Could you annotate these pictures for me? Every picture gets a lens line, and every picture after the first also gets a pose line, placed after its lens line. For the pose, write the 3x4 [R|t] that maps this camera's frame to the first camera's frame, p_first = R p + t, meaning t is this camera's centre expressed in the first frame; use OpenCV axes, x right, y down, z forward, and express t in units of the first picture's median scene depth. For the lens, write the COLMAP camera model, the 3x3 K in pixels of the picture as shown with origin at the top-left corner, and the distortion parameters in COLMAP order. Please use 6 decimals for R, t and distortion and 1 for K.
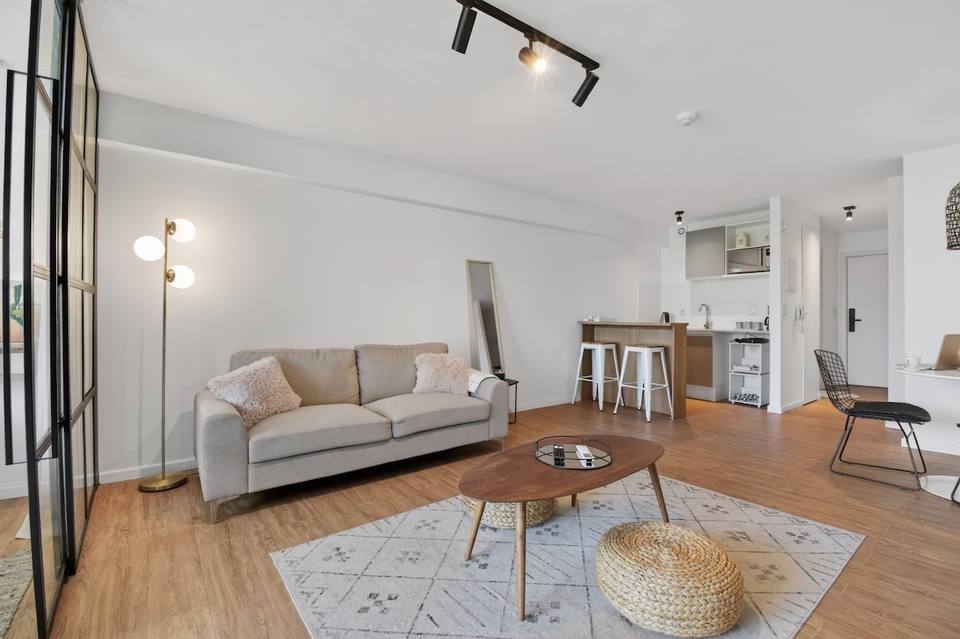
lens RADIAL K [[424.5, 0, 479.9], [0, 424.5, 316.2], [0, 0, 1]] dist [0.000570, -0.000217]
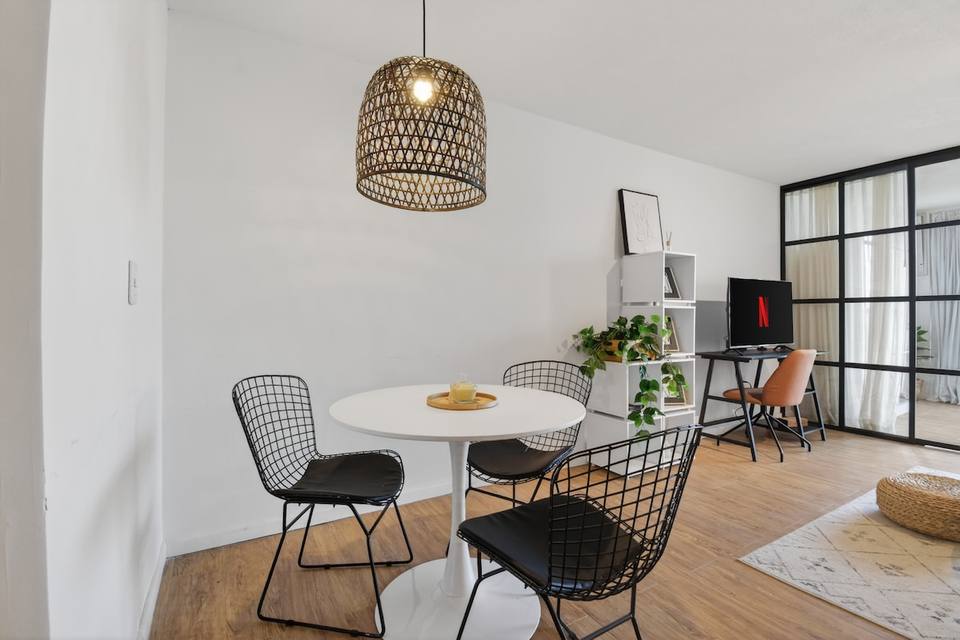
lens RADIAL K [[445.4, 0, 480.0], [0, 445.4, 317.6], [0, 0, 1]] dist [-0.000613, -0.000342]
pose [[-0.993065, 0.003423, 0.117518, 1.203443], [0.003940, 0.999984, 0.004167, -0.011893], [-0.117502, 0.004601, -0.993062, 1.795375]]
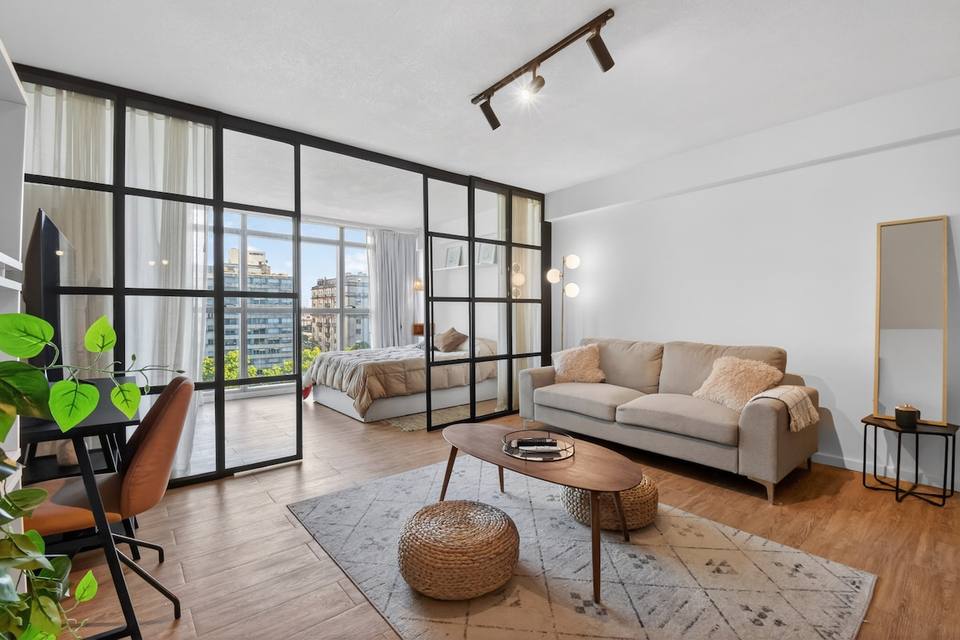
lens RADIAL K [[424.5, 0, 479.9], [0, 424.5, 316.7], [0, 0, 1]] dist [0.000570, -0.000217]
pose [[0.036705, 0.004248, -0.999317, 1.074393], [0.006137, 0.999971, 0.004476, -0.001361], [0.999307, -0.006297, 0.036677, 0.698670]]
